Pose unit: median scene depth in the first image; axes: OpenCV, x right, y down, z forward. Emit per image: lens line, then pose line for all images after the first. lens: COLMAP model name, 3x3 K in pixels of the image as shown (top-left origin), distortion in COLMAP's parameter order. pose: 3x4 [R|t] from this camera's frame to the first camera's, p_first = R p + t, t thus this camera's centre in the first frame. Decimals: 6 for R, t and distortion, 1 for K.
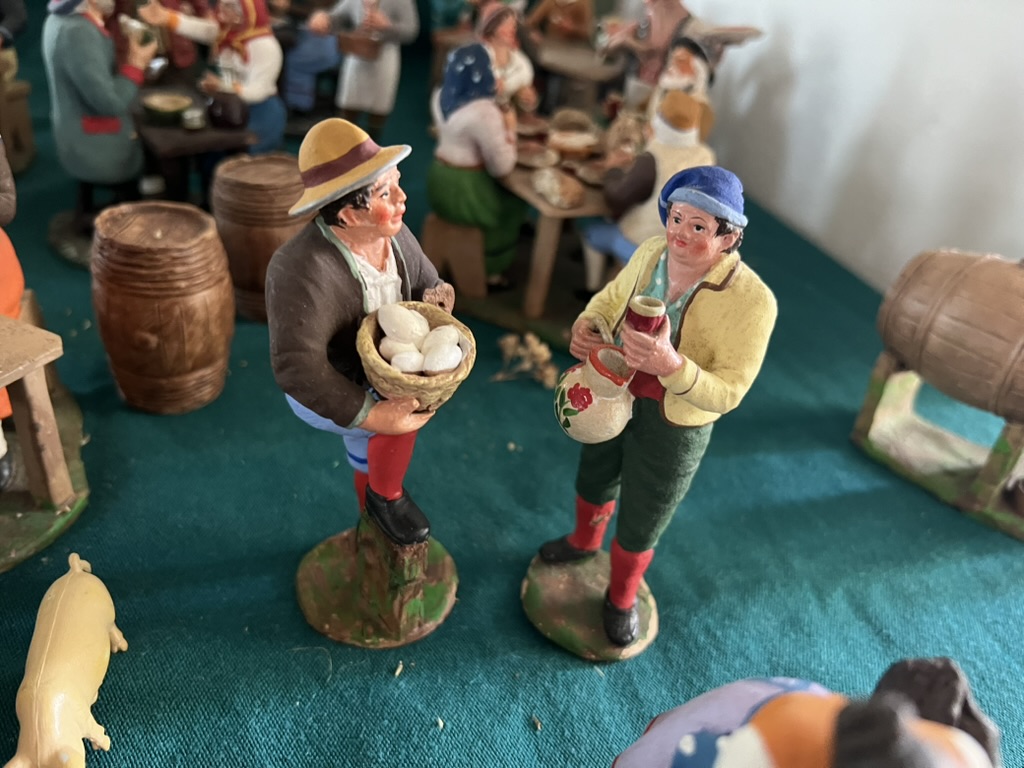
lens RADIAL K [[834.0, 0, 513.8], [0, 834.0, 388.1], [0, 0, 1]] dist [0.054738, -0.001690]
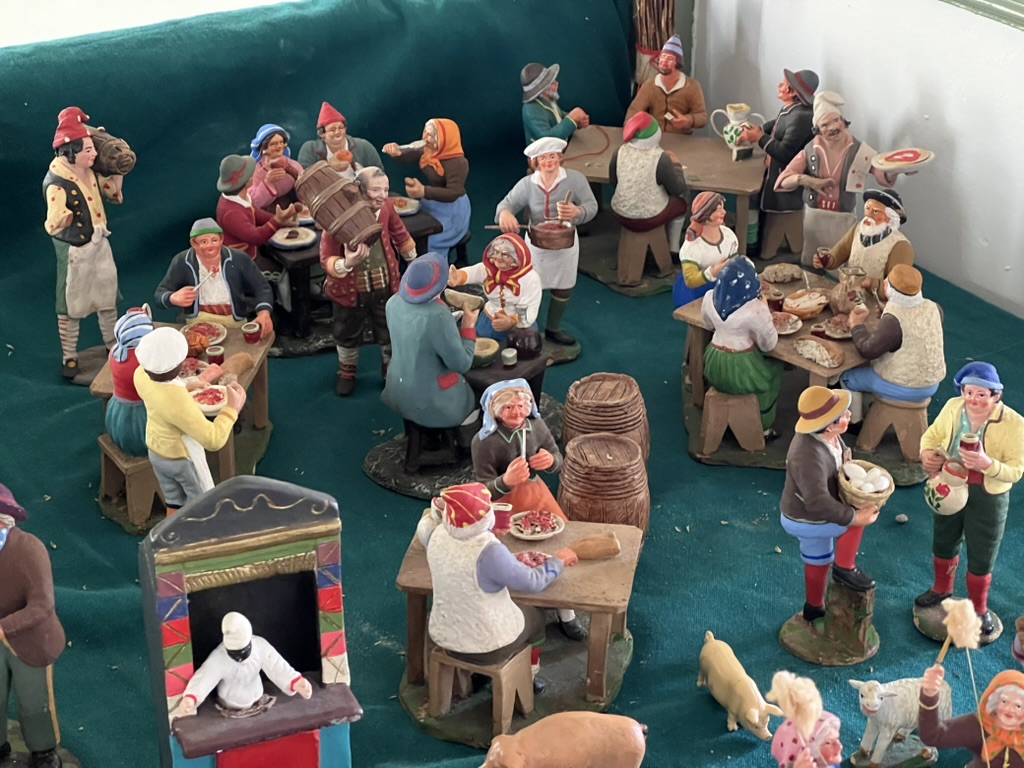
lens RADIAL K [[2331.8, 0, 511.1], [0, 2331.8, 382.9], [0, 0, 1]] dist [0.172279, 0.000000]
pose [[0.969119, -0.212638, 0.124871, -1.522298], [0.225376, 0.969270, -0.098601, 0.080848], [-0.100067, 0.123699, 0.987261, -4.318466]]
